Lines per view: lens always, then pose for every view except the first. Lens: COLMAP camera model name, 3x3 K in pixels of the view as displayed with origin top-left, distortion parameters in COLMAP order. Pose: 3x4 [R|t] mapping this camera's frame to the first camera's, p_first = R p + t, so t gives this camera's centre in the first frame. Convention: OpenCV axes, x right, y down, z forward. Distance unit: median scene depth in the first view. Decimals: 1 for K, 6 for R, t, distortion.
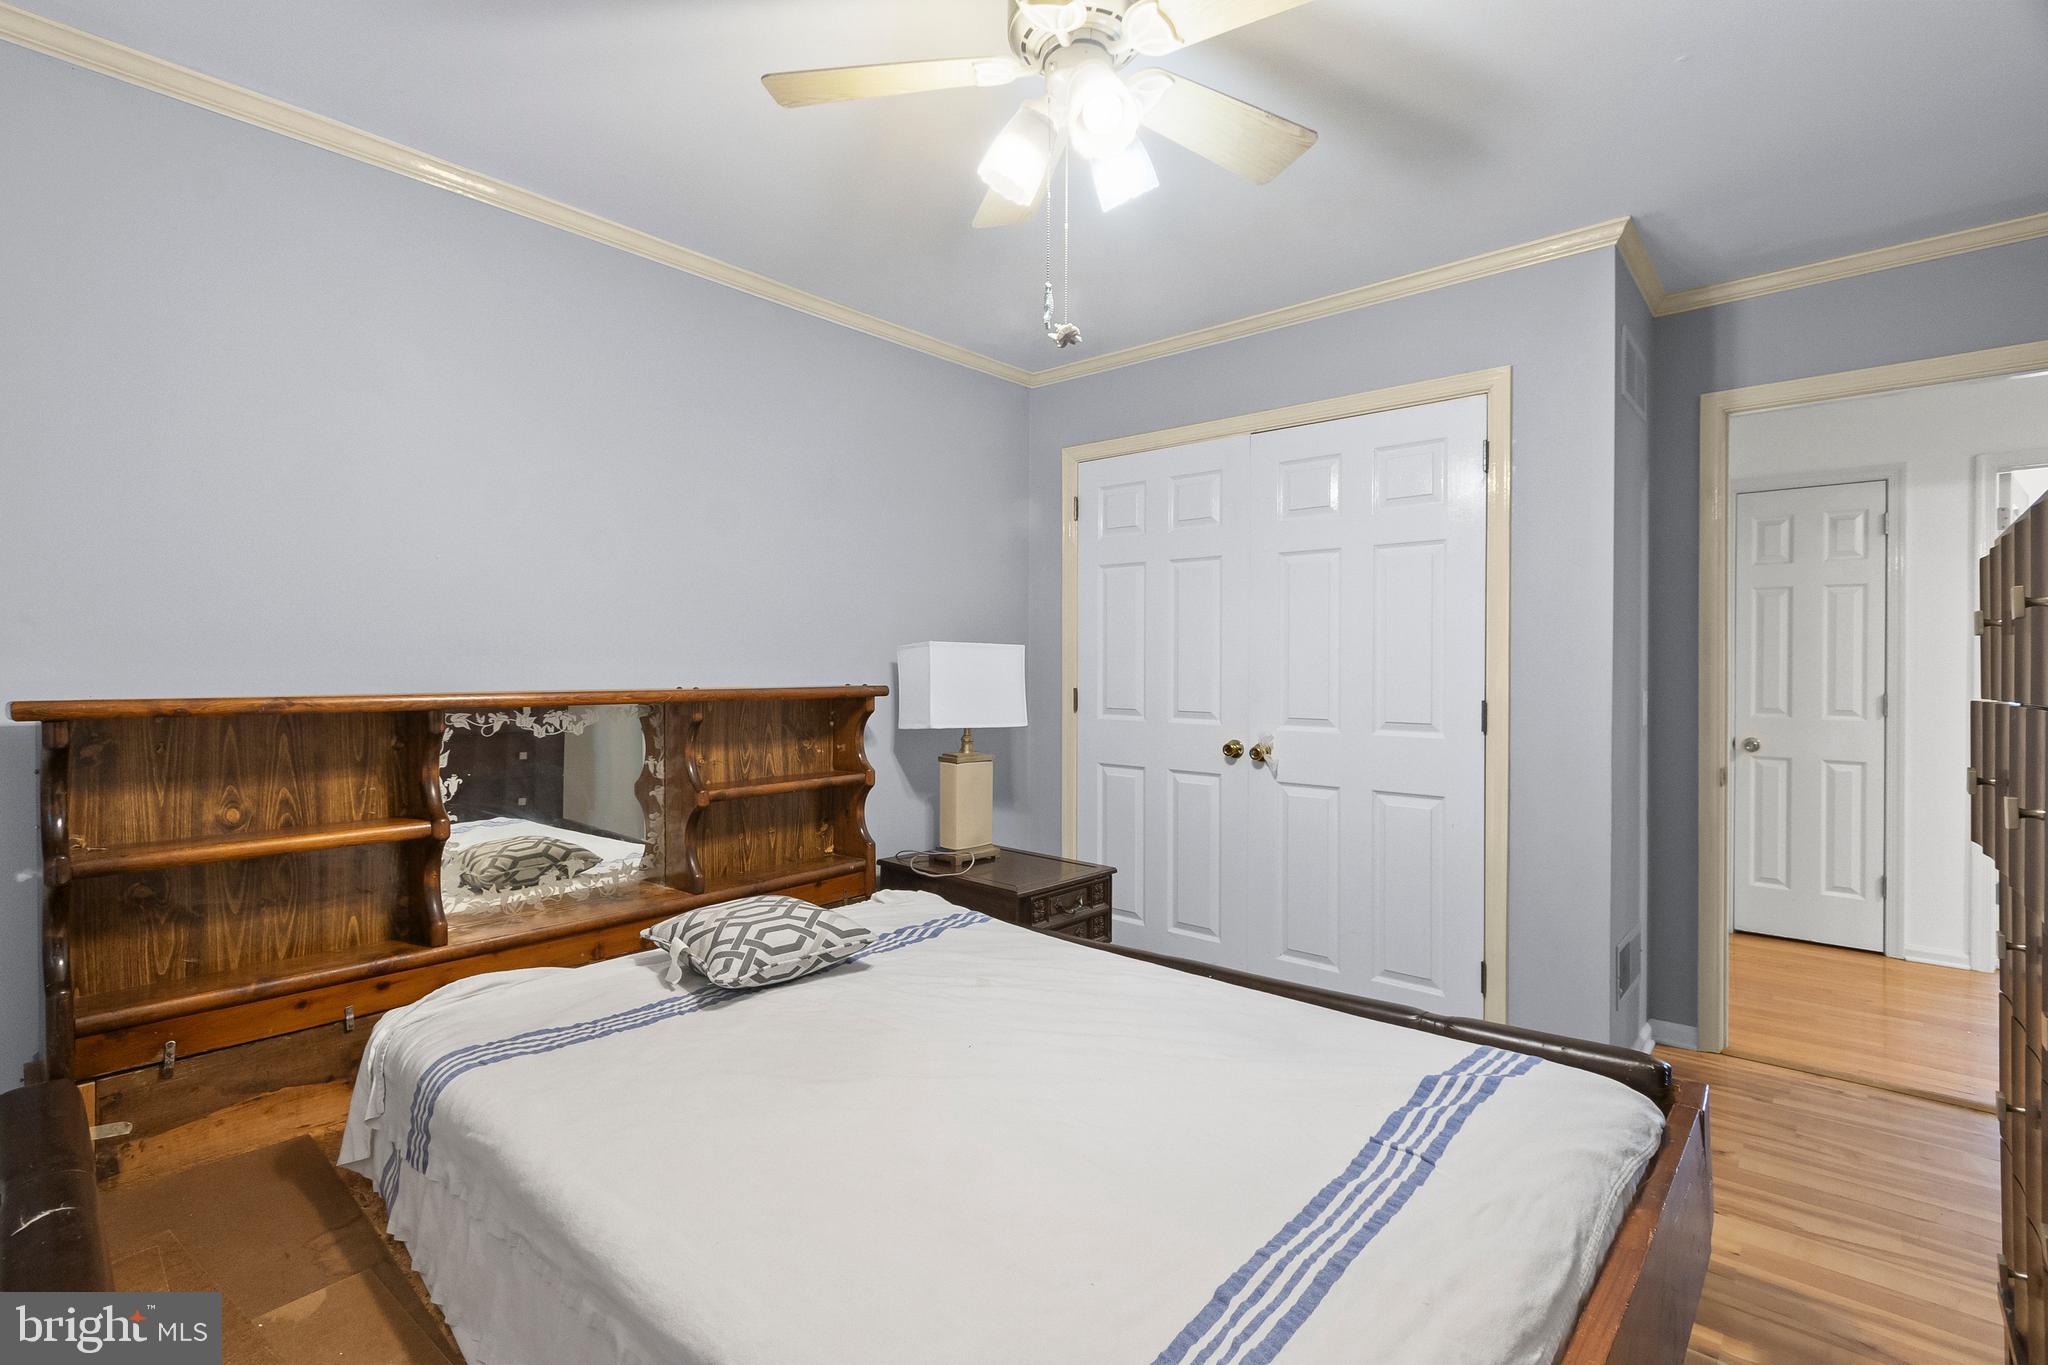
lens RADIAL K [[936.5, 0, 1019.9], [0, 936.5, 674.9], [0, 0, 1]] dist [0.013965, -0.002287]
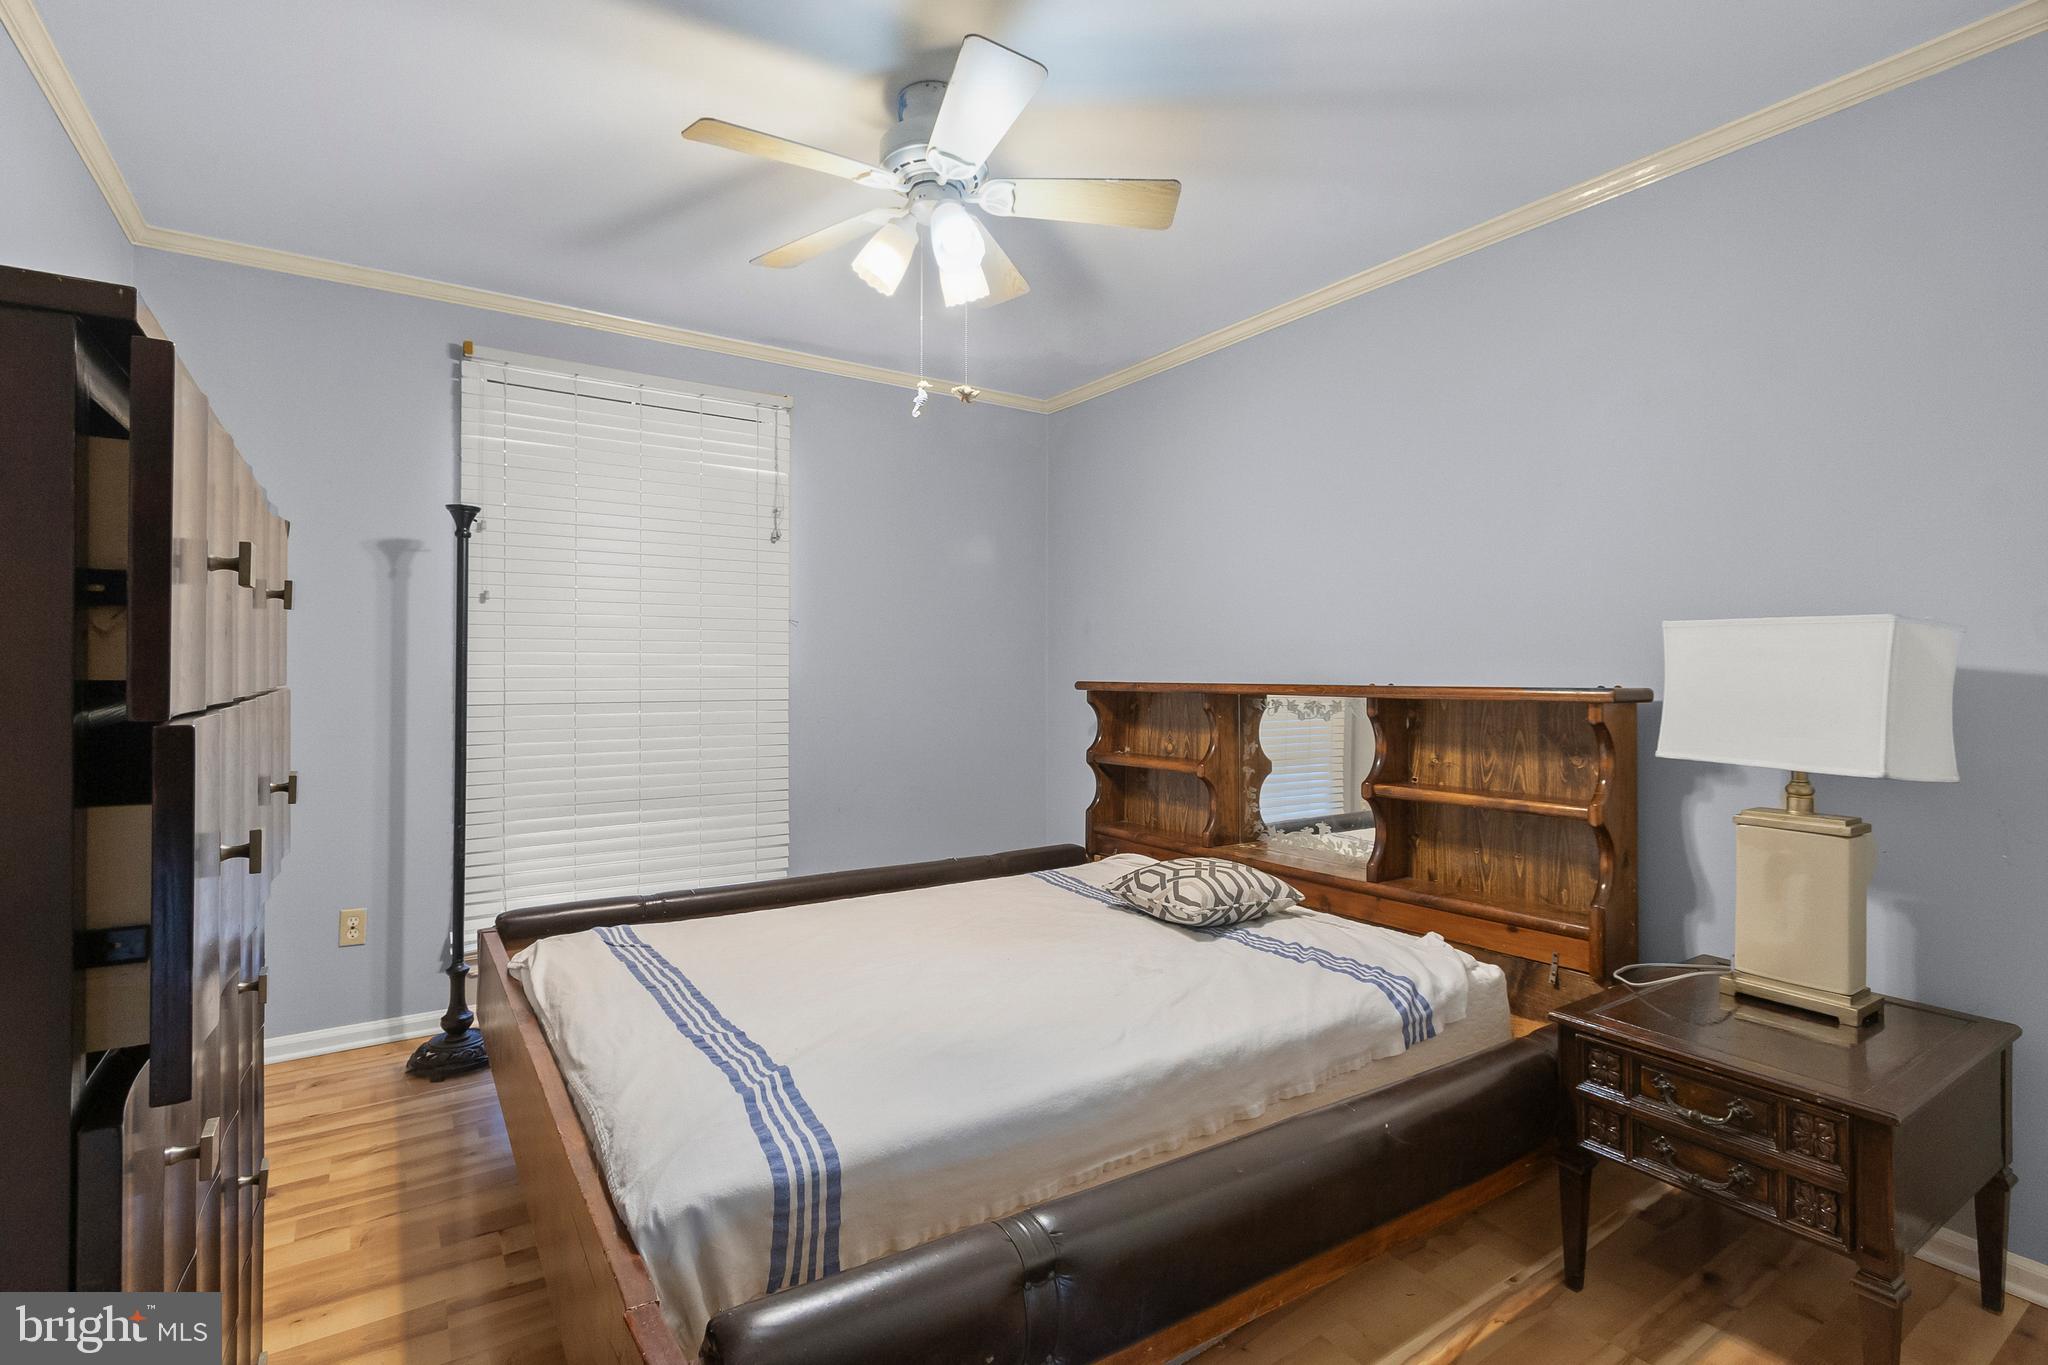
lens RADIAL K [[936.5, 0, 968.5], [0, 936.5, 675.4], [0, 0, 1]] dist [0.013965, -0.002287]
pose [[-0.277258, 0.003303, -0.960790, 0.717603], [-0.006197, 0.999967, 0.005227, 0.000728], [0.960776, 0.007403, -0.277228, 0.782163]]
